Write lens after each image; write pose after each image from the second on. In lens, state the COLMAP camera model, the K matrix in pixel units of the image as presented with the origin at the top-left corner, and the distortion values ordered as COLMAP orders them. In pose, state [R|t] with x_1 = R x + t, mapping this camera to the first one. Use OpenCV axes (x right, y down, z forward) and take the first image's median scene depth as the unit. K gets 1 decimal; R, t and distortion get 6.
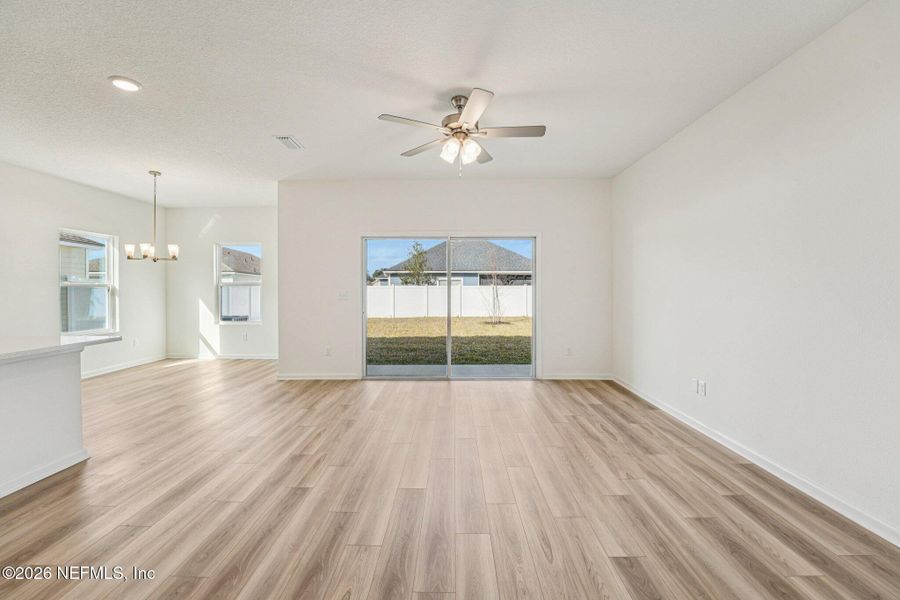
lens RADIAL K [[369.0, 0, 449.5], [0, 369.0, 286.4], [0, 0, 1]] dist [-0.019022, 0.000099]
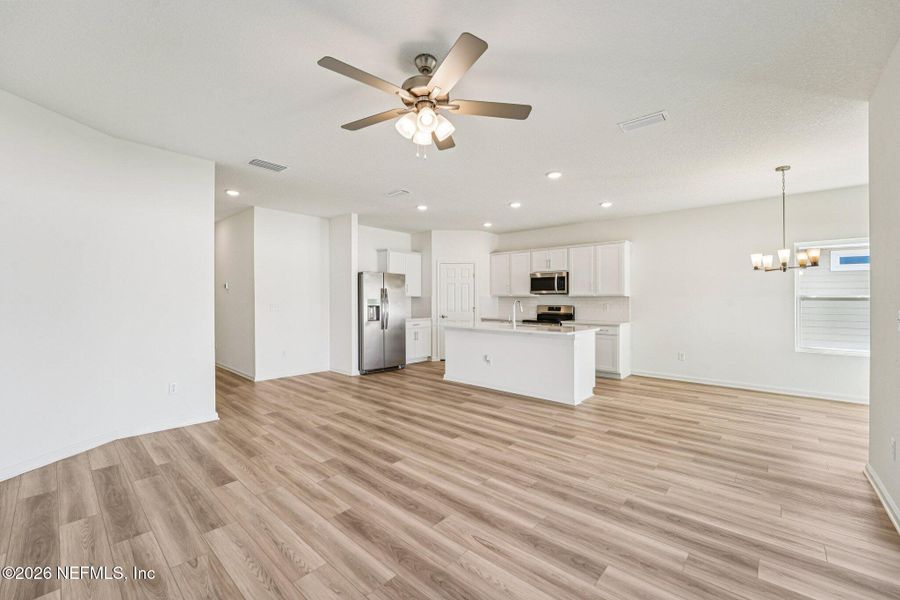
lens RADIAL K [[367.0, 0, 441.9], [0, 367.0, 298.7], [0, 0, 1]] dist [-0.018564, 0.000130]
pose [[-0.666140, -0.003194, -0.745820, 0.517940], [0.002971, 0.999972, -0.006936, 0.004545], [0.745821, -0.006837, -0.666112, 1.366463]]
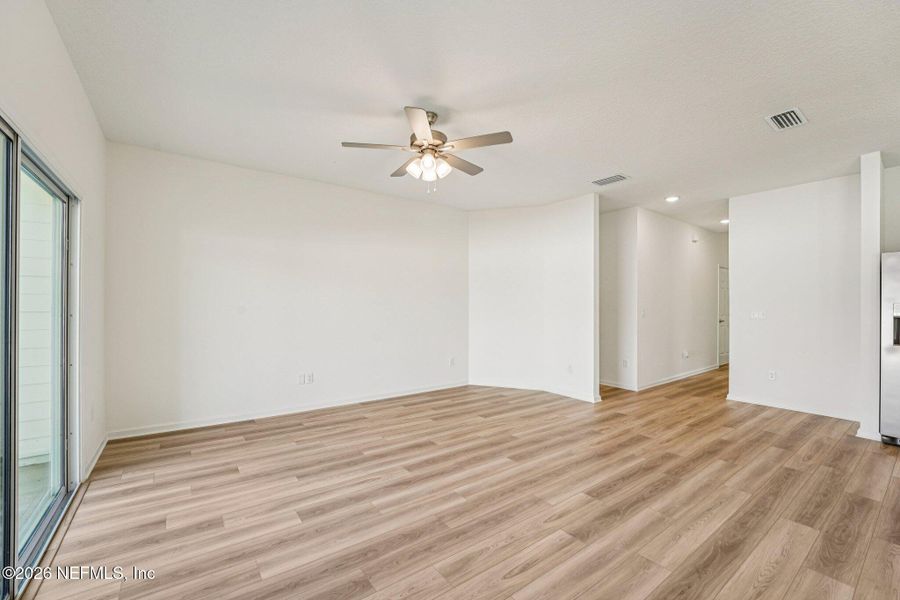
lens RADIAL K [[374.7, 0, 451.5], [0, 374.7, 304.3], [0, 0, 1]] dist [-0.018010, 0.000158]
pose [[-0.610805, 0.003042, 0.791775, -0.705416], [-0.008030, 0.999917, -0.010037, 0.014644], [-0.791740, -0.012489, -0.610731, 1.387108]]
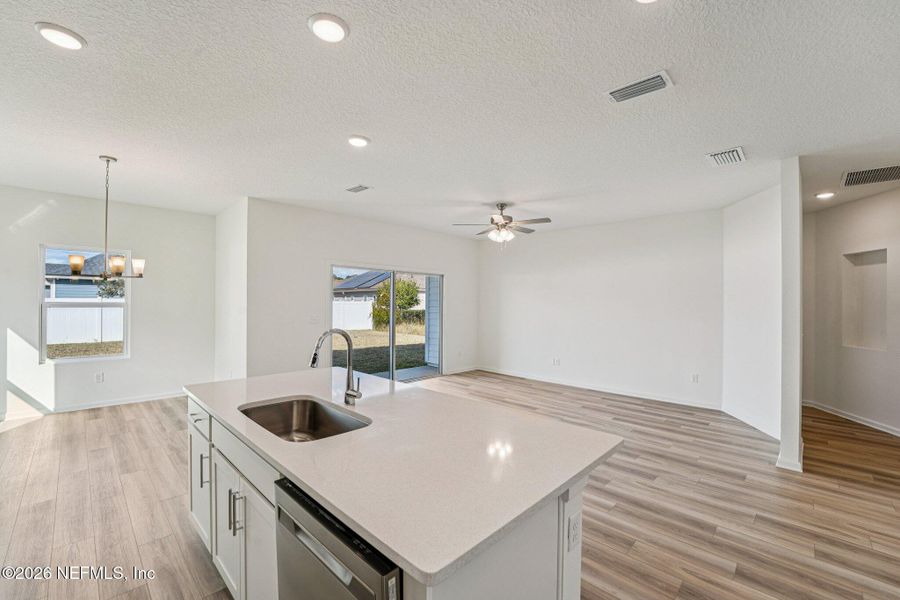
lens RADIAL K [[373.5, 0, 441.4], [0, 373.5, 300.9], [0, 0, 1]] dist [-0.022393, 0.000075]
pose [[0.691646, 0.010681, 0.722158, -1.244417], [-0.017387, 0.999847, 0.001864, -0.055948], [-0.722027, -0.013846, 0.691726, 0.016268]]
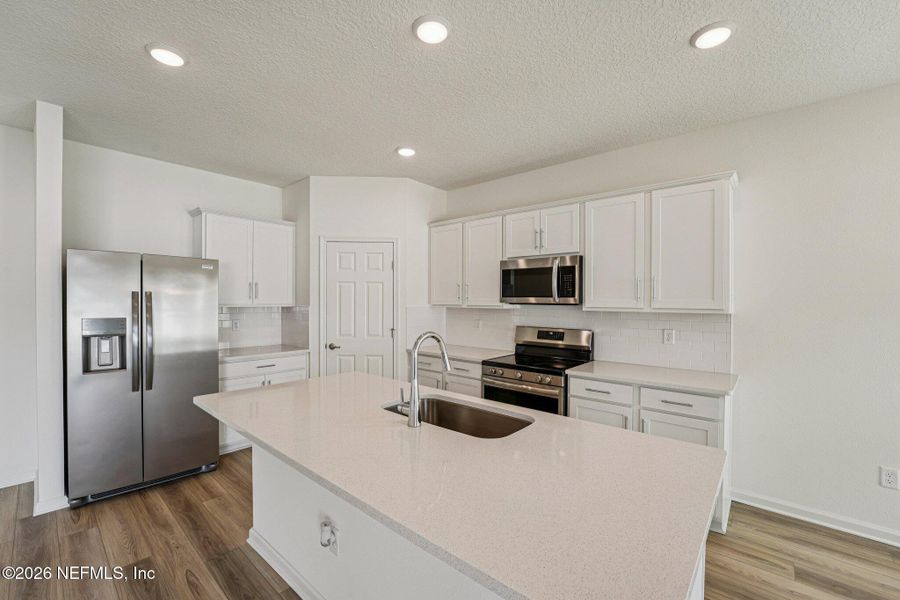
lens RADIAL K [[367.0, 0, 441.9], [0, 367.0, 298.7], [0, 0, 1]] dist [-0.018564, 0.000130]
pose [[-0.656270, -0.004145, -0.754515, -0.576358], [-0.000419, 0.999987, -0.005129, -0.046144], [0.754526, -0.003050, -0.656263, 0.857345]]
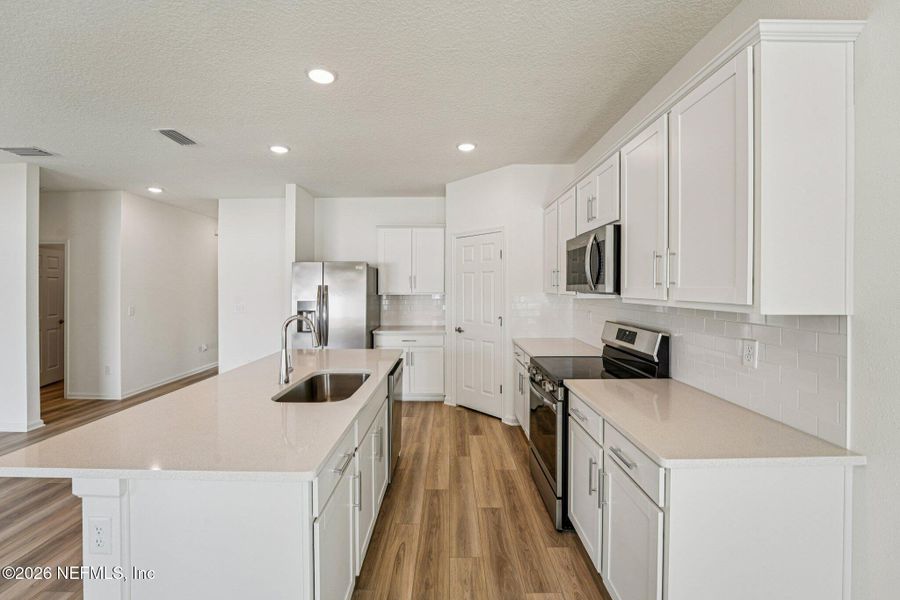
lens RADIAL K [[369.0, 0, 449.5], [0, 369.0, 286.4], [0, 0, 1]] dist [-0.019022, 0.000099]
pose [[-0.999830, 0.007851, -0.016691, -1.181038], [0.008000, 0.999928, -0.008921, -0.045638], [0.016619, -0.009053, -0.999821, 1.165475]]
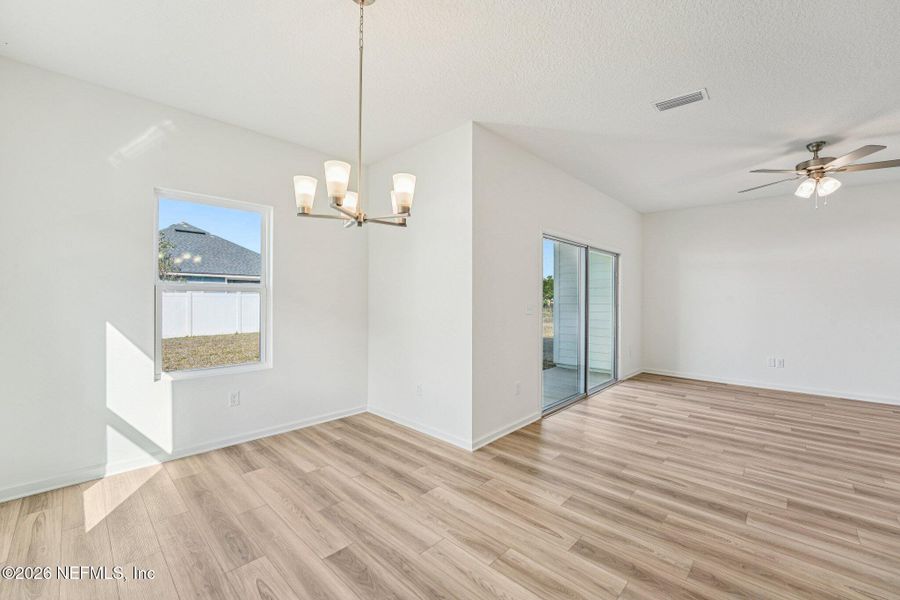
lens RADIAL K [[367.0, 0, 441.9], [0, 367.0, 298.7], [0, 0, 1]] dist [-0.018564, 0.000130]
pose [[0.684927, 0.003936, 0.728601, -1.456385], [-0.011371, 0.999921, 0.005287, 0.004159], [-0.728523, -0.011906, 0.684918, 0.969696]]
